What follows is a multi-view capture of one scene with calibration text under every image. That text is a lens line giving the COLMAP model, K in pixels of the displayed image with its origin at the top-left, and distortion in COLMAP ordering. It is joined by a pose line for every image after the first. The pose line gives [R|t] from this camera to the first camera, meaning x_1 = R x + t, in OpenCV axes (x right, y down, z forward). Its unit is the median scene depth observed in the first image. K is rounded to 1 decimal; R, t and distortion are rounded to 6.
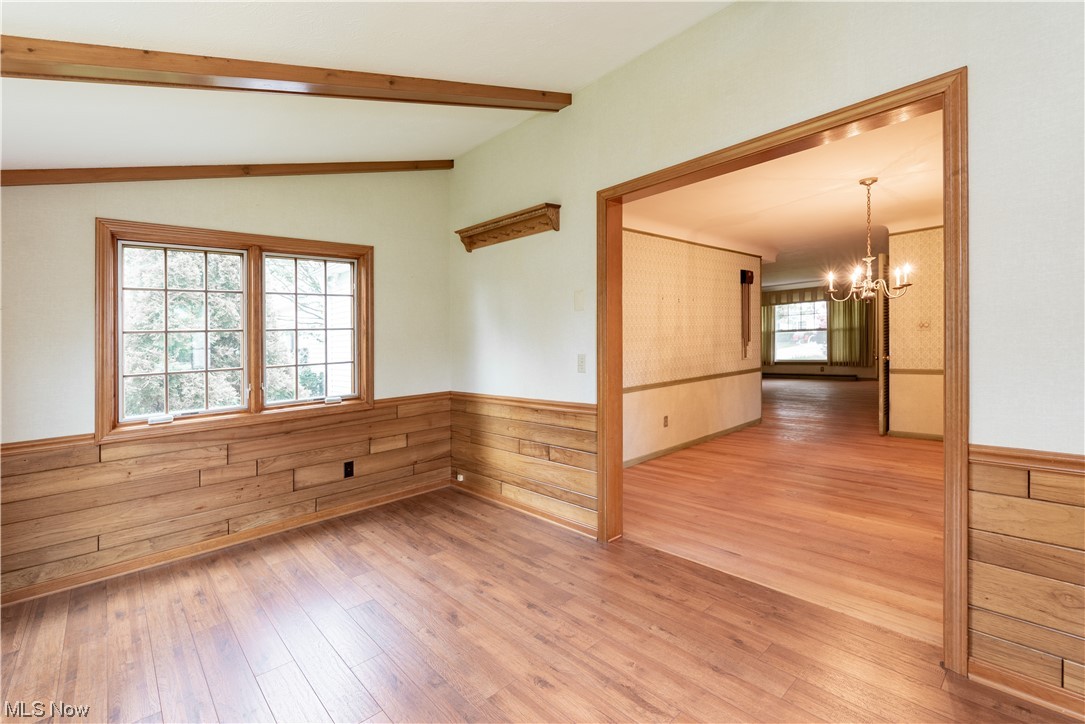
lens RADIAL K [[476.1, 0, 539.9], [0, 476.1, 369.7], [0, 0, 1]] dist [-0.000441, -0.000208]
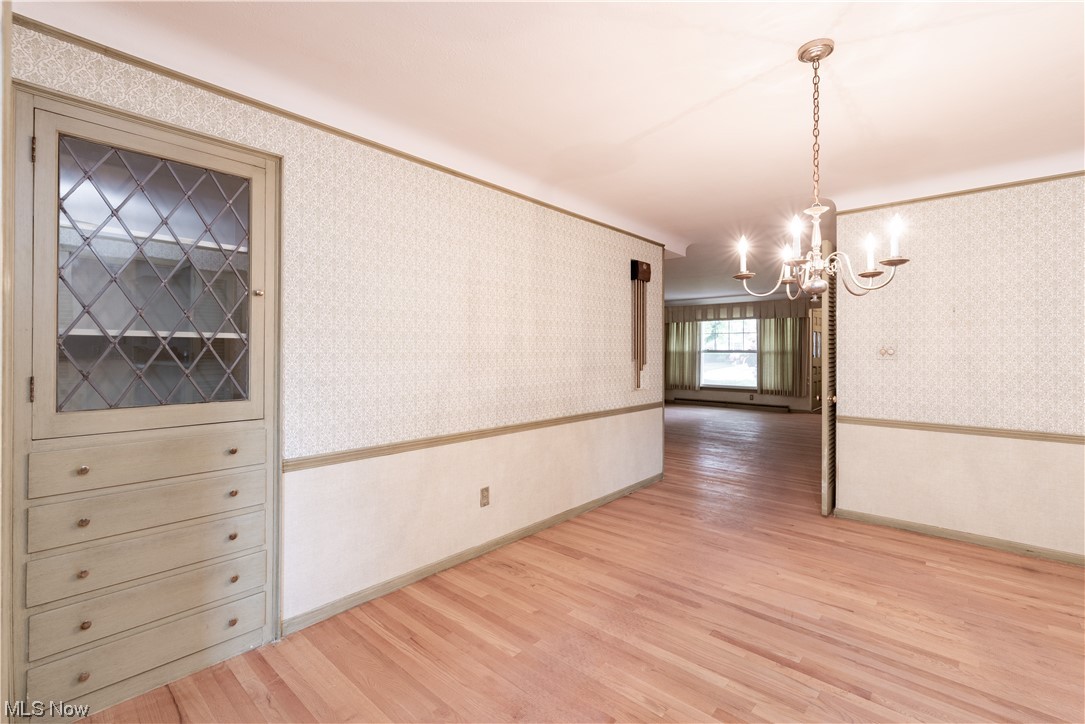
lens RADIAL K [[476.1, 0, 542.2], [0, 476.1, 351.4], [0, 0, 1]] dist [-0.000441, -0.000208]
pose [[0.993242, 0.042591, 0.107965, 0.219120], [-0.035888, 0.997350, -0.063279, -0.029433], [-0.110374, 0.058976, 0.992139, 0.332521]]
